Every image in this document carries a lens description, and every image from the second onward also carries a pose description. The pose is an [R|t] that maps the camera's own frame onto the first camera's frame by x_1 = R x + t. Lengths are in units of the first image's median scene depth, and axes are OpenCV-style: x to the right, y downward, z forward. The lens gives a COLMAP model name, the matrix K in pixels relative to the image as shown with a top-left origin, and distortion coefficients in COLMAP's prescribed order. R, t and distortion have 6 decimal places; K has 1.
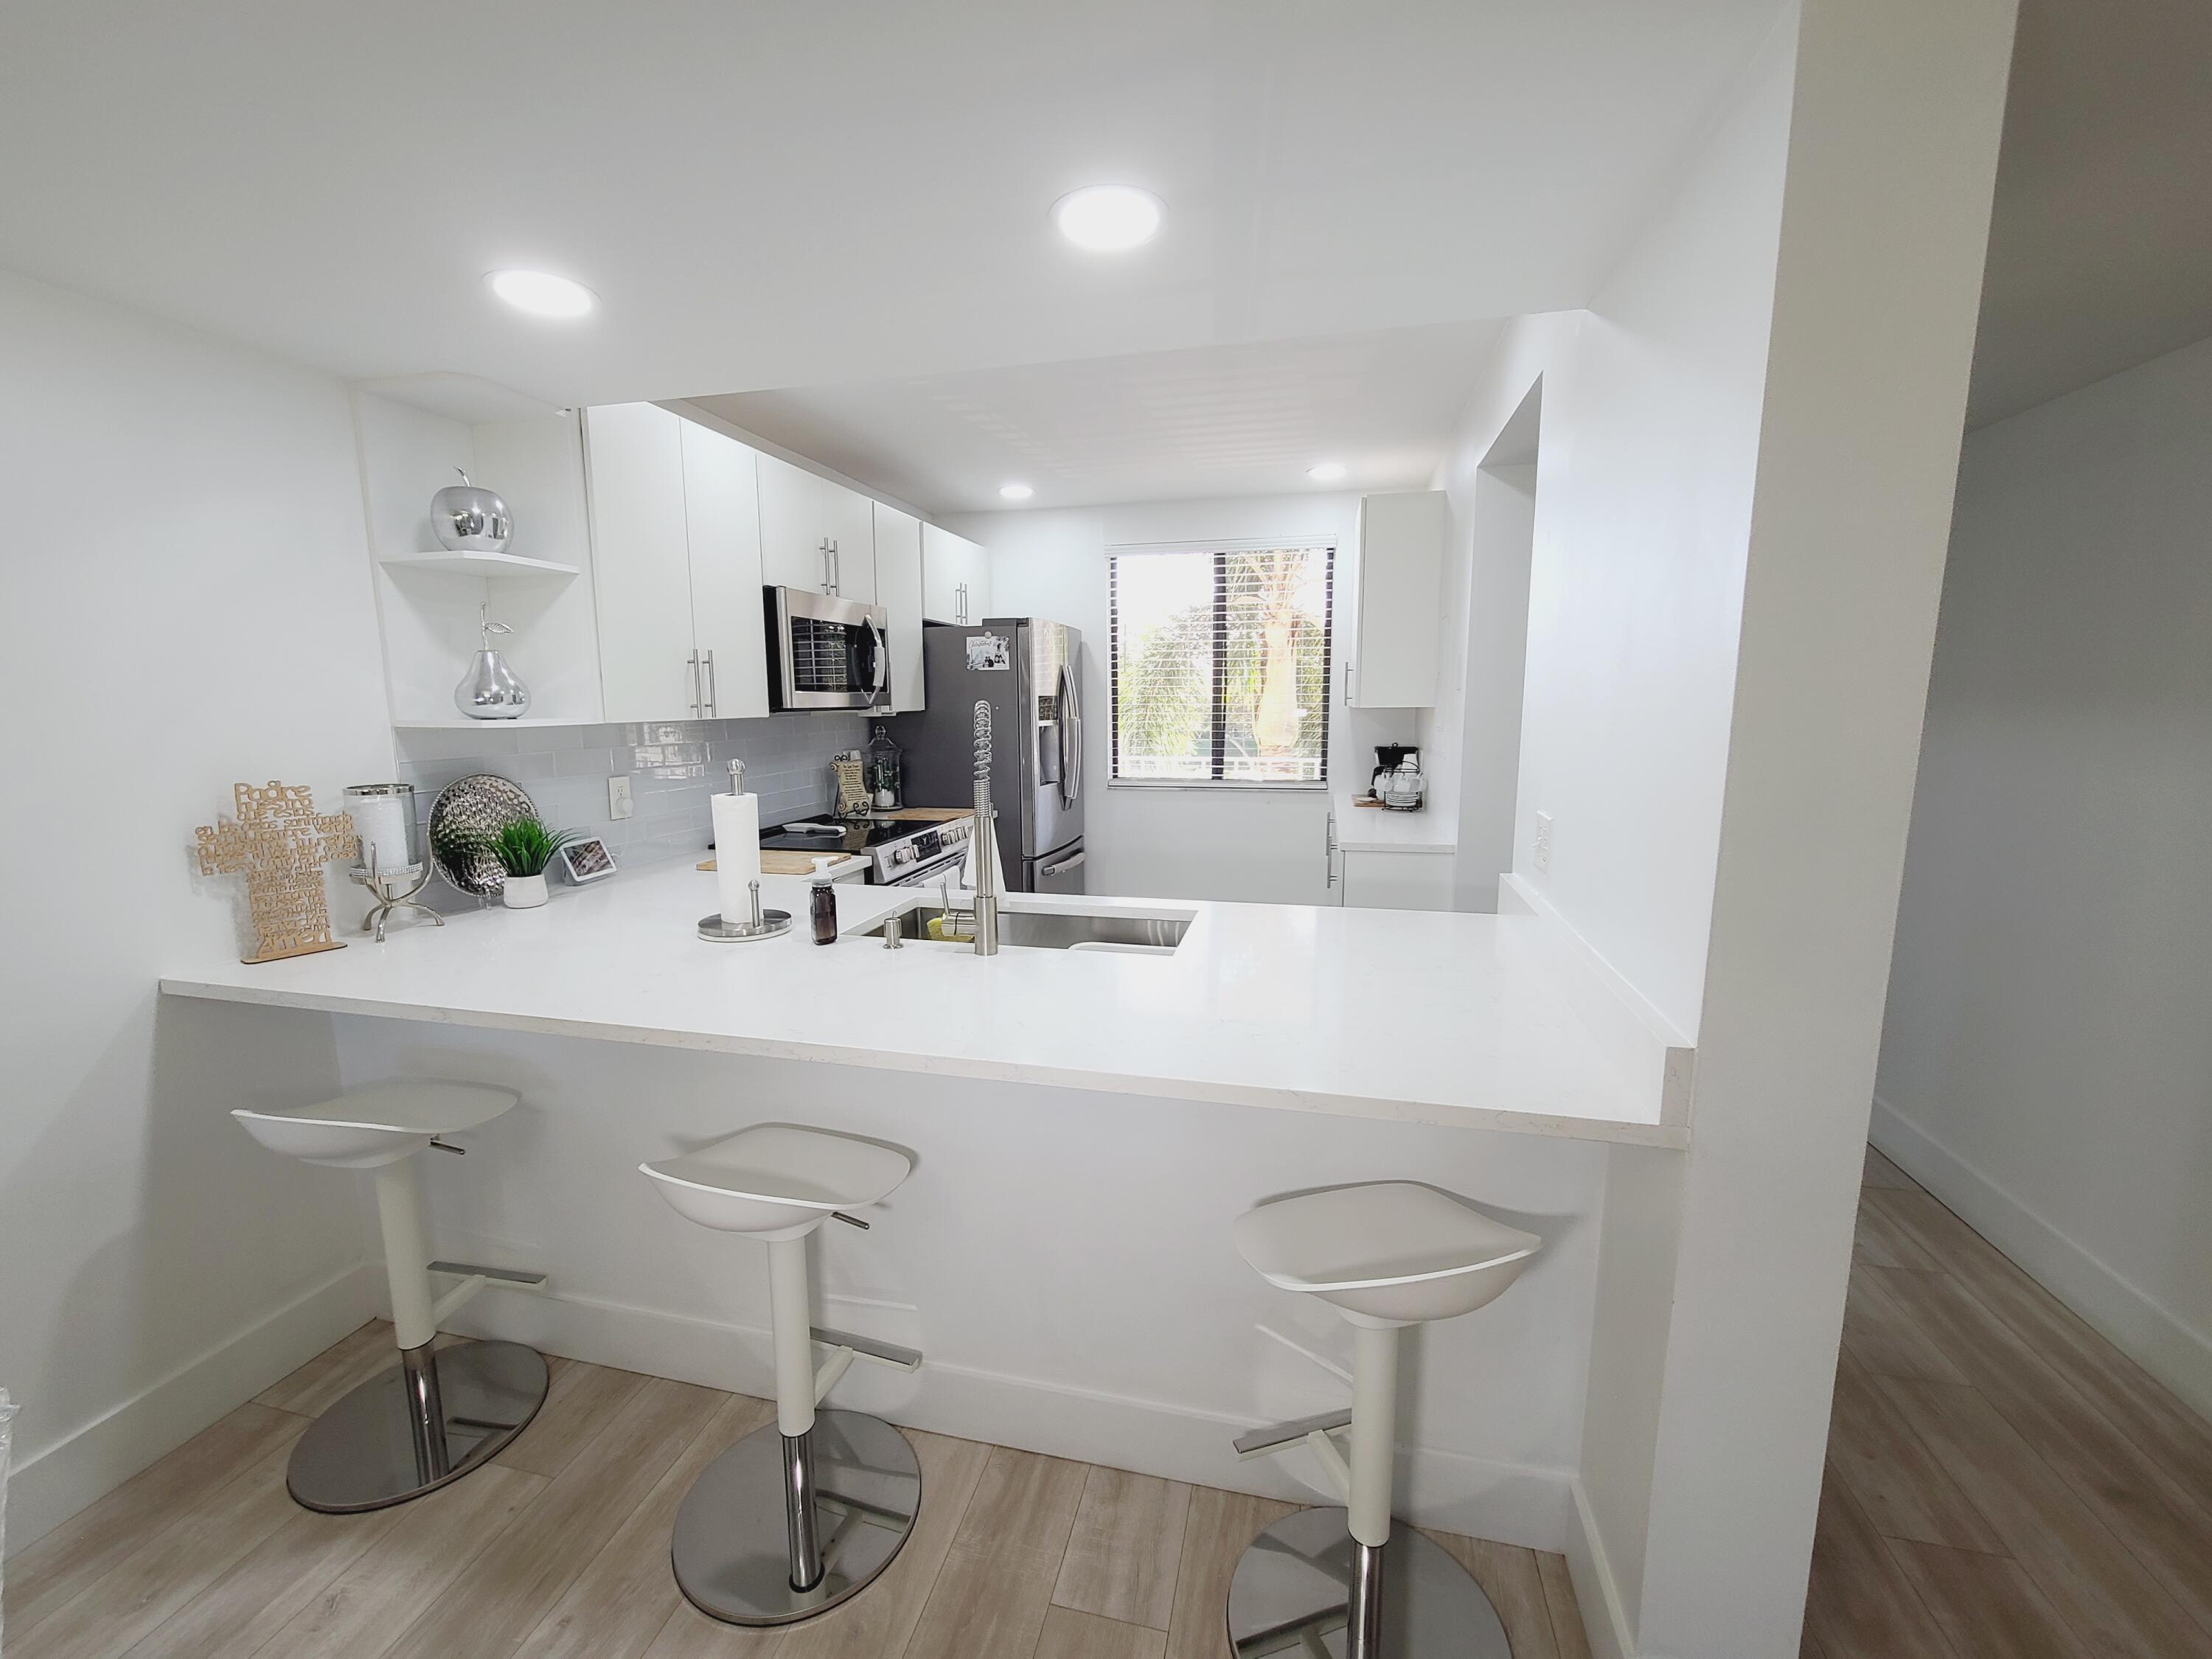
lens RADIAL K [[912.1, 0, 1095.5], [0, 912.1, 827.0], [0, 0, 1]] dist [0.002972, -0.000110]
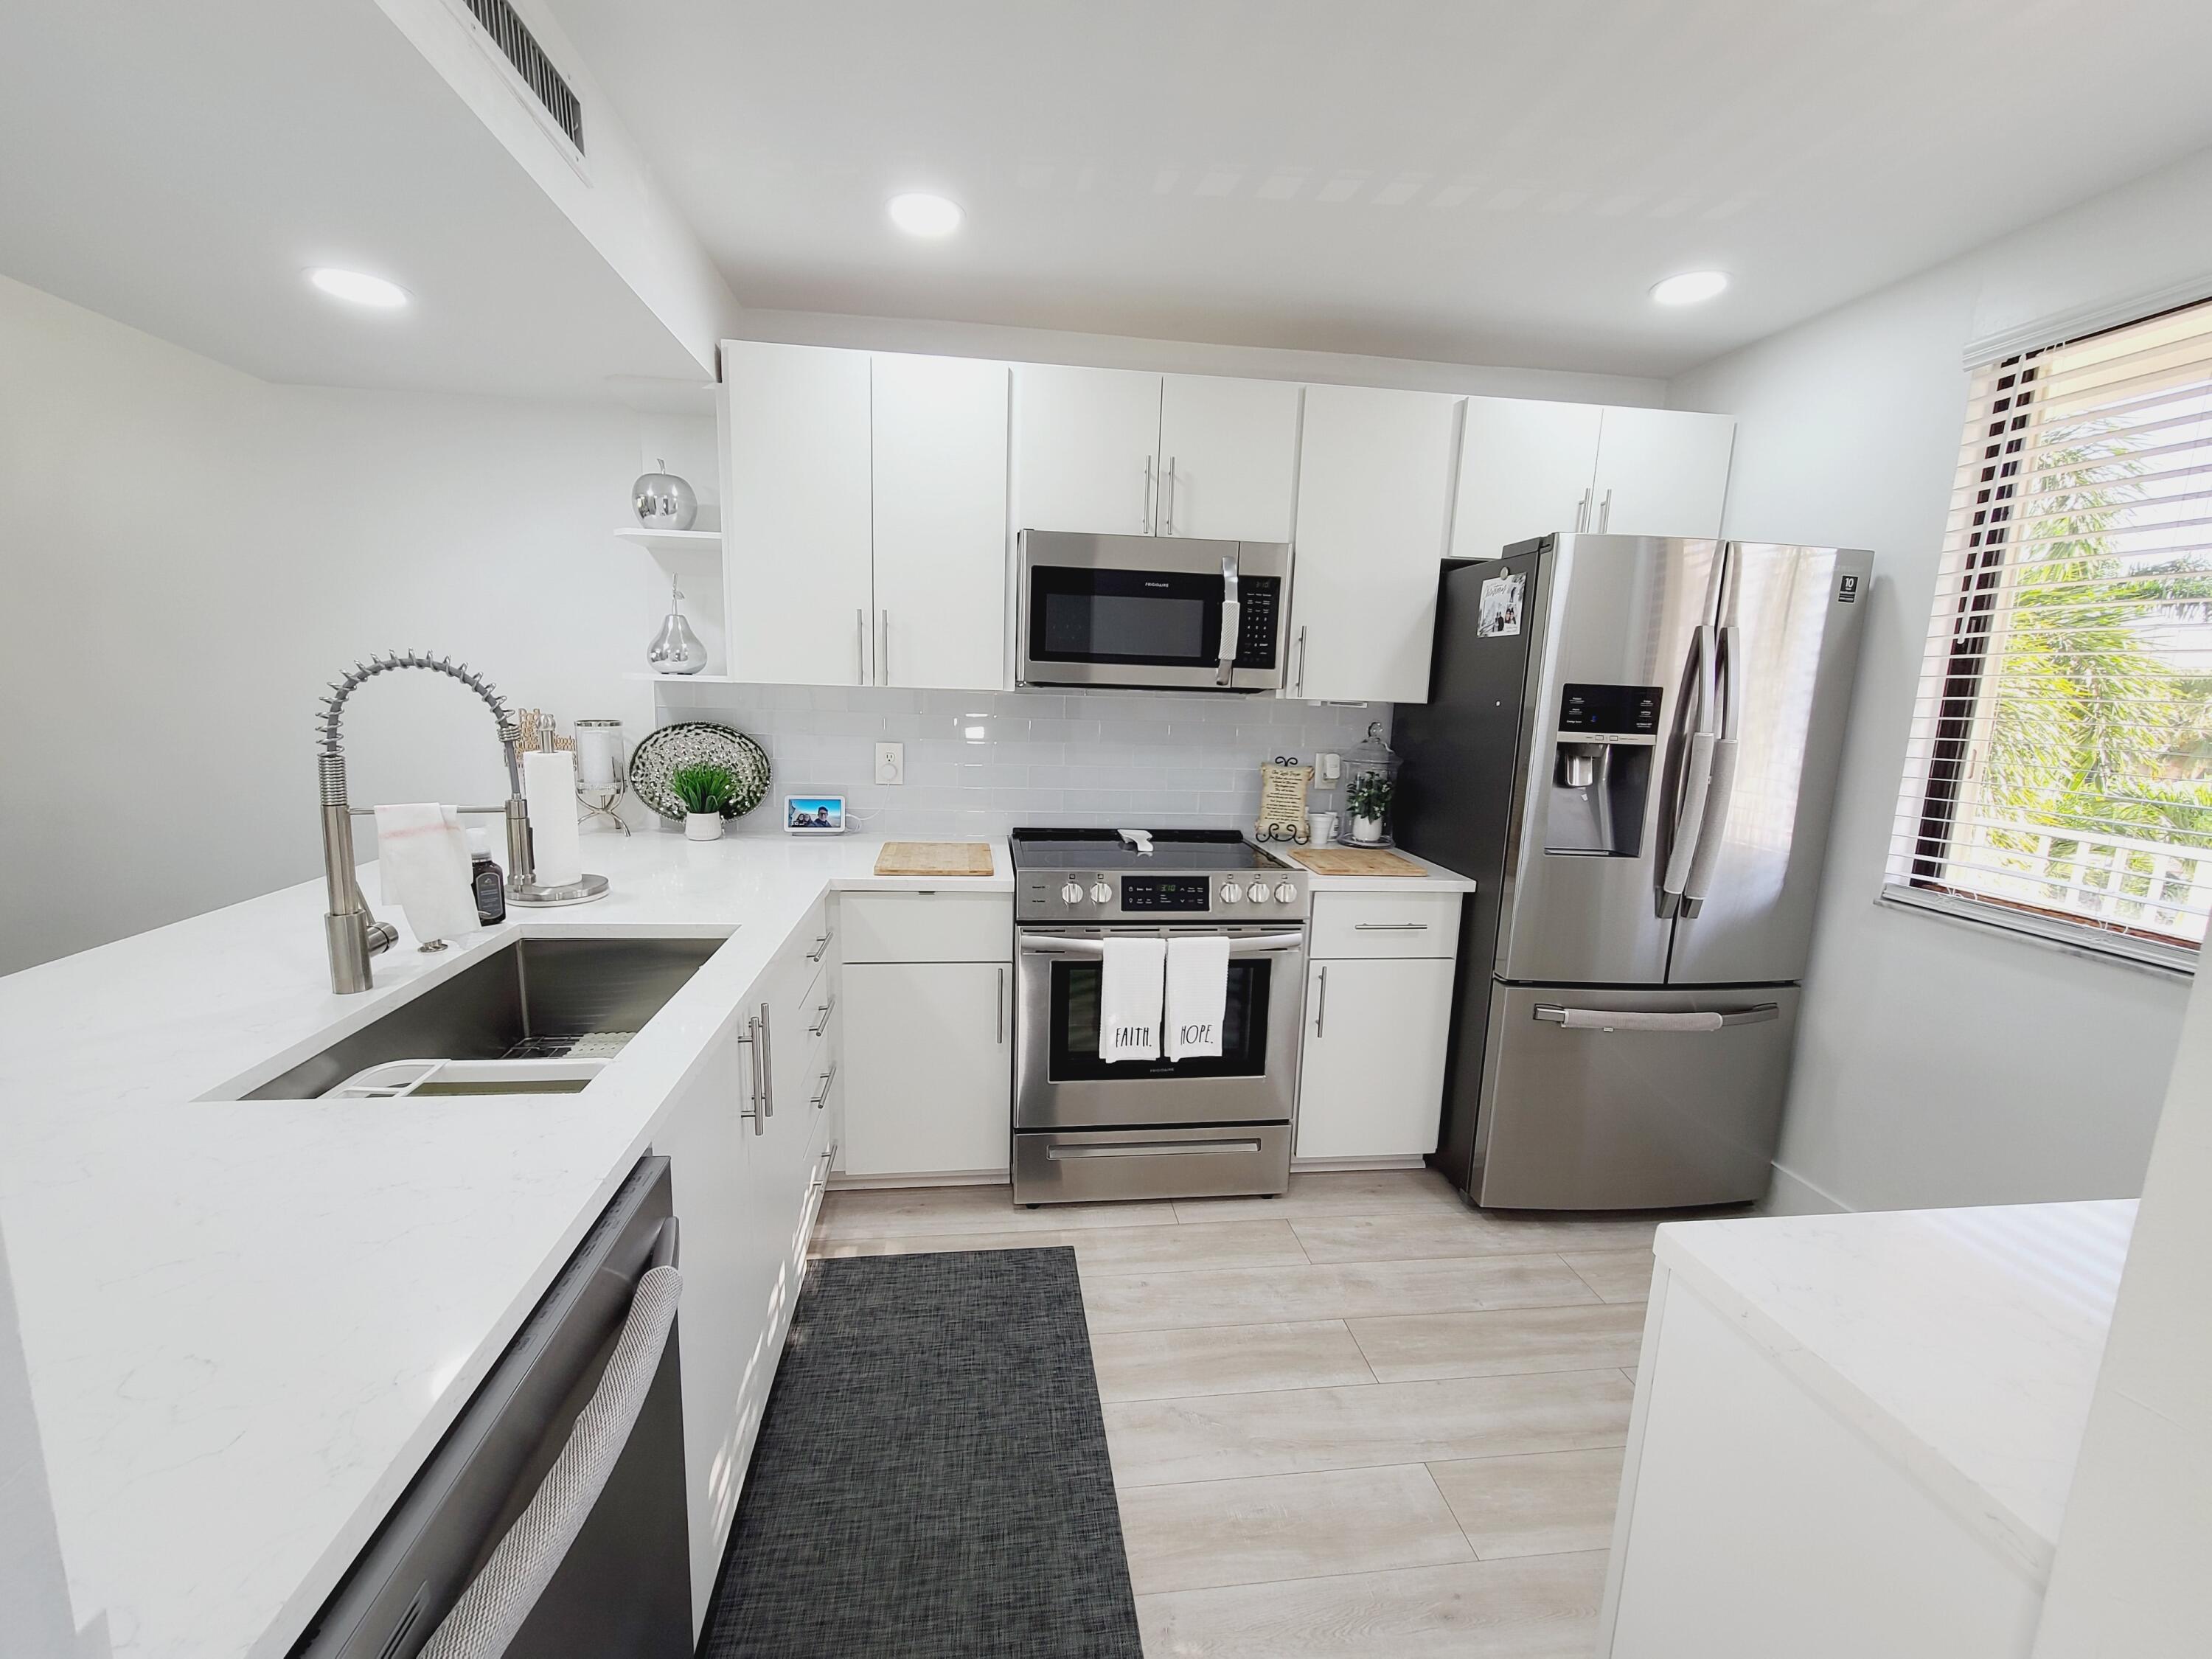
lens RADIAL K [[912.1, 0, 1095.5], [0, 912.1, 834.2], [0, 0, 1]] dist [0.002972, -0.000110]
pose [[0.355617, 0.171491, -0.918764, 0.340371], [-0.166934, 0.978870, 0.118096, -0.077056], [0.919603, 0.111376, 0.376731, 0.571999]]
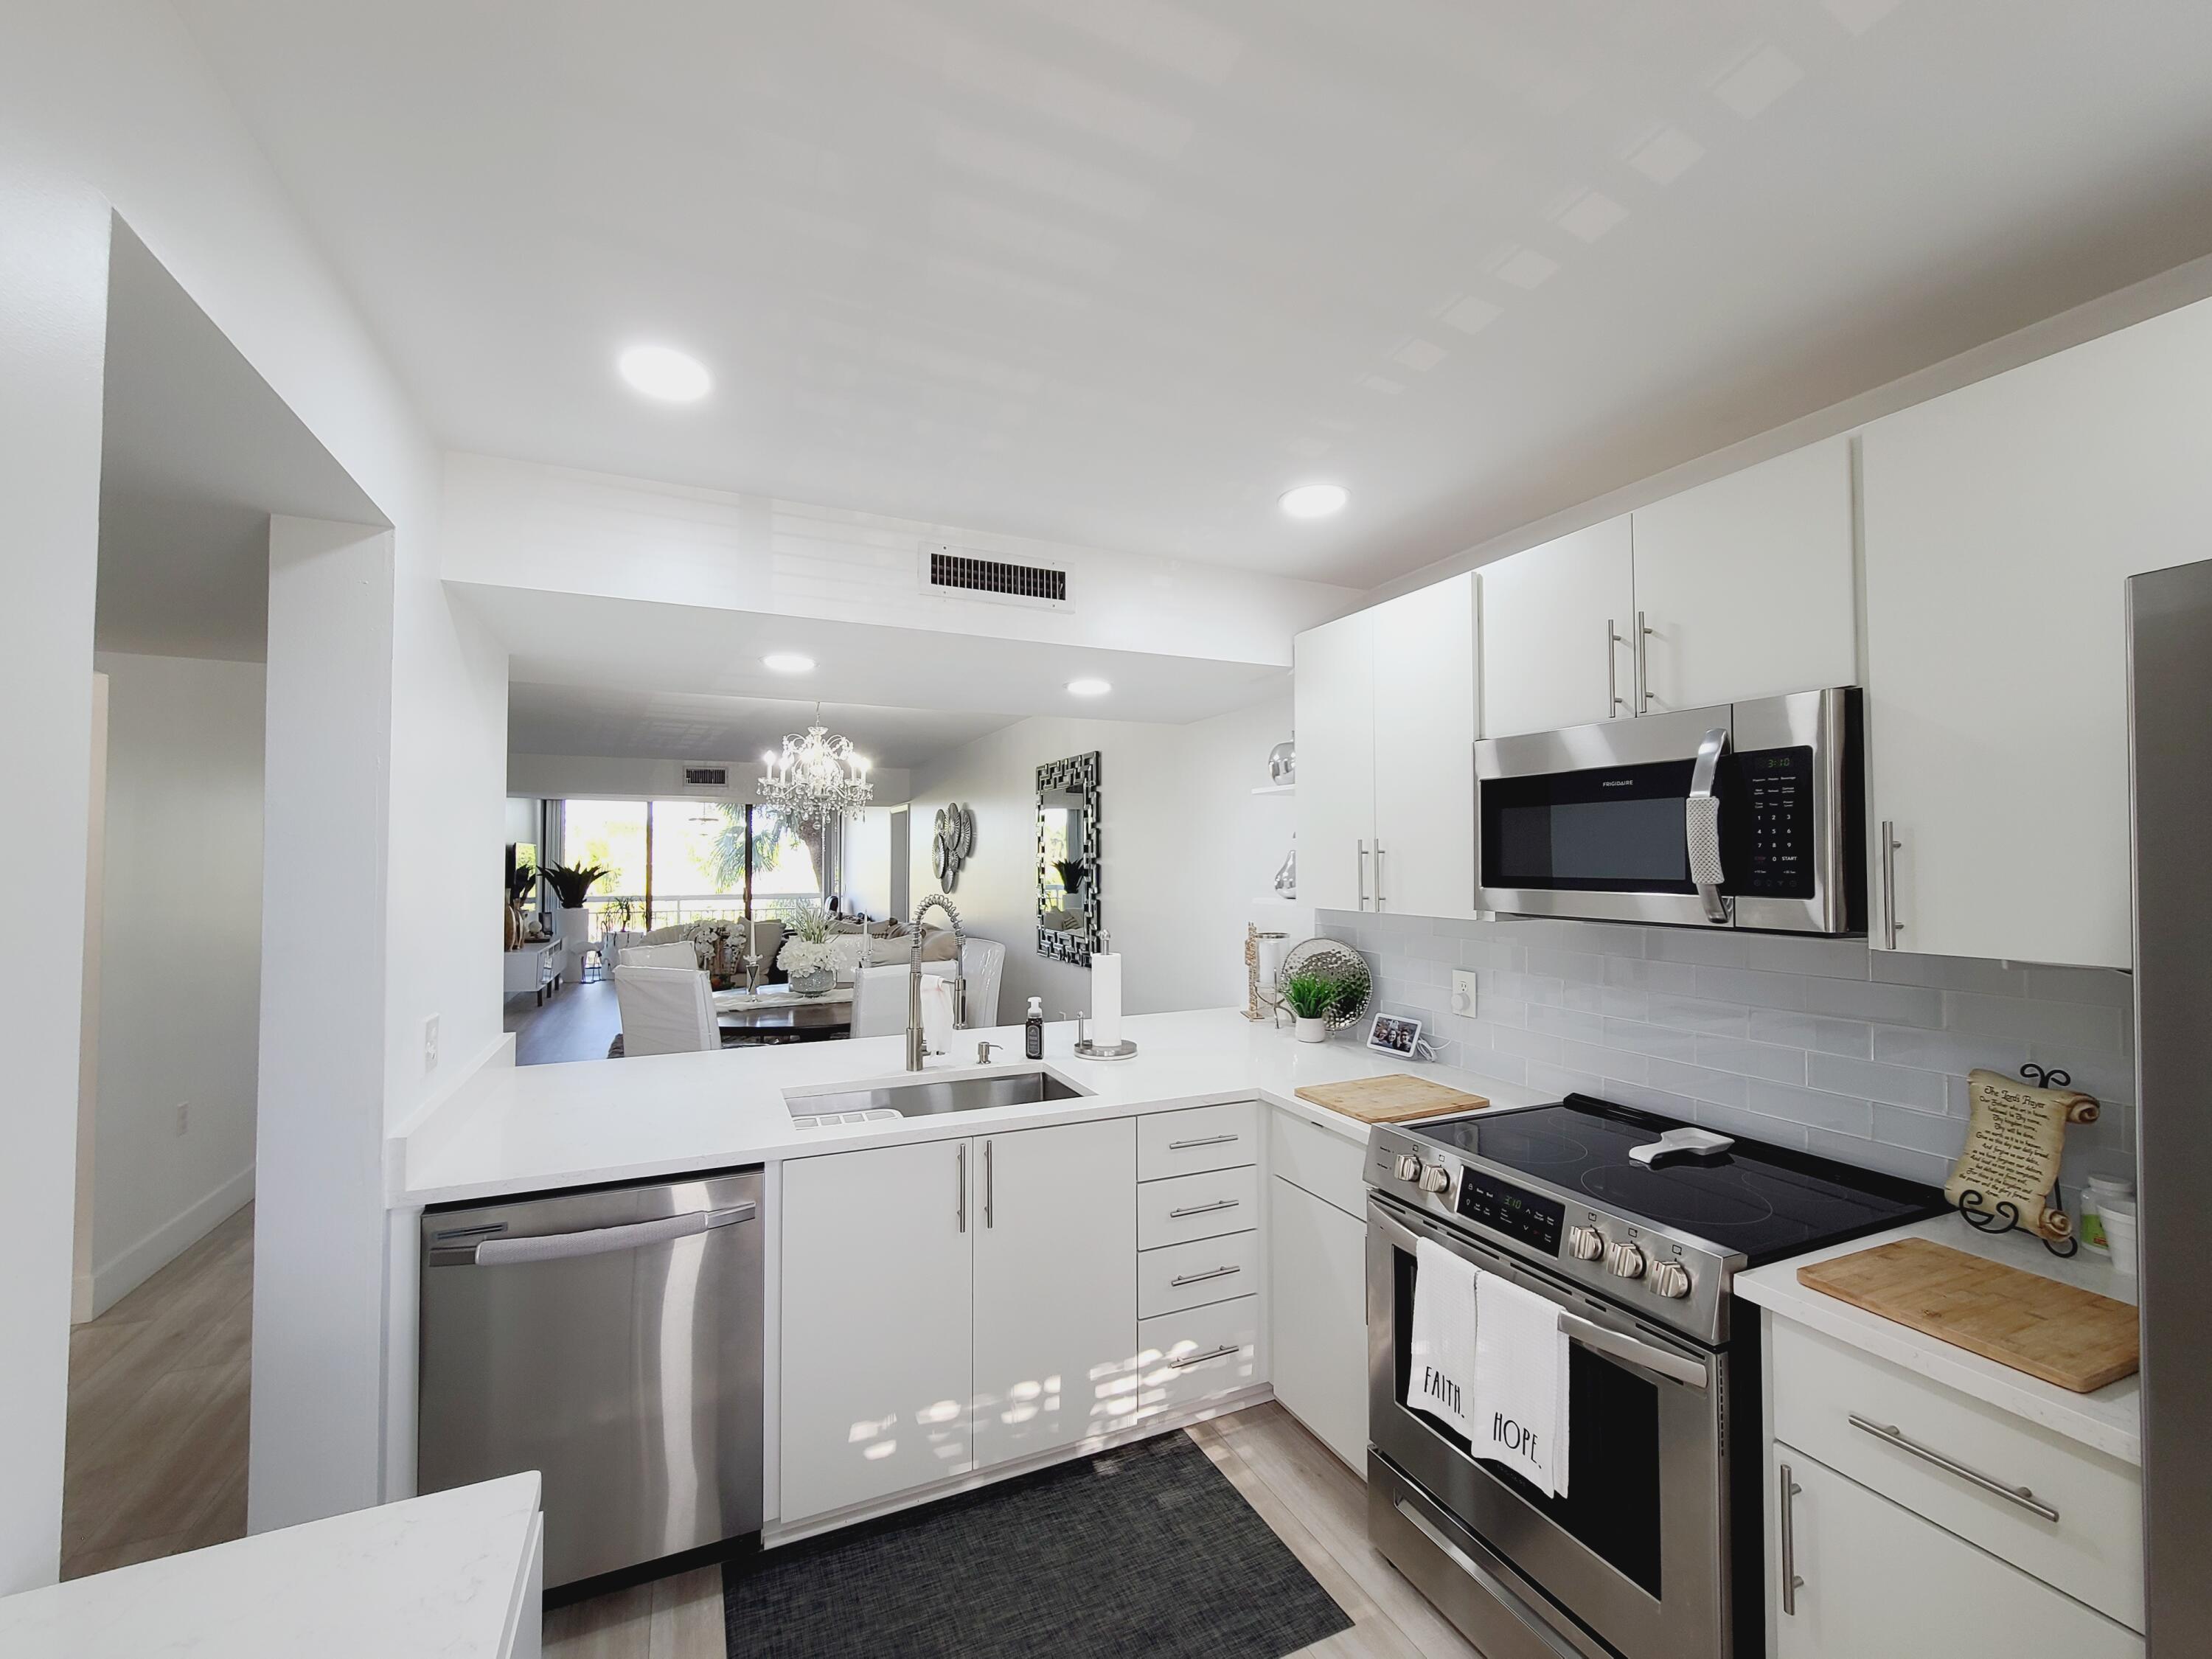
lens RADIAL K [[912.1, 0, 1095.6], [0, 912.1, 834.7], [0, 0, 1]] dist [0.002972, -0.000110]
pose [[-0.788618, -0.008389, -0.614826, 0.241265], [-0.080723, 0.992665, 0.089997, -0.168975], [0.609562, 0.120604, -0.783511, 1.014125]]
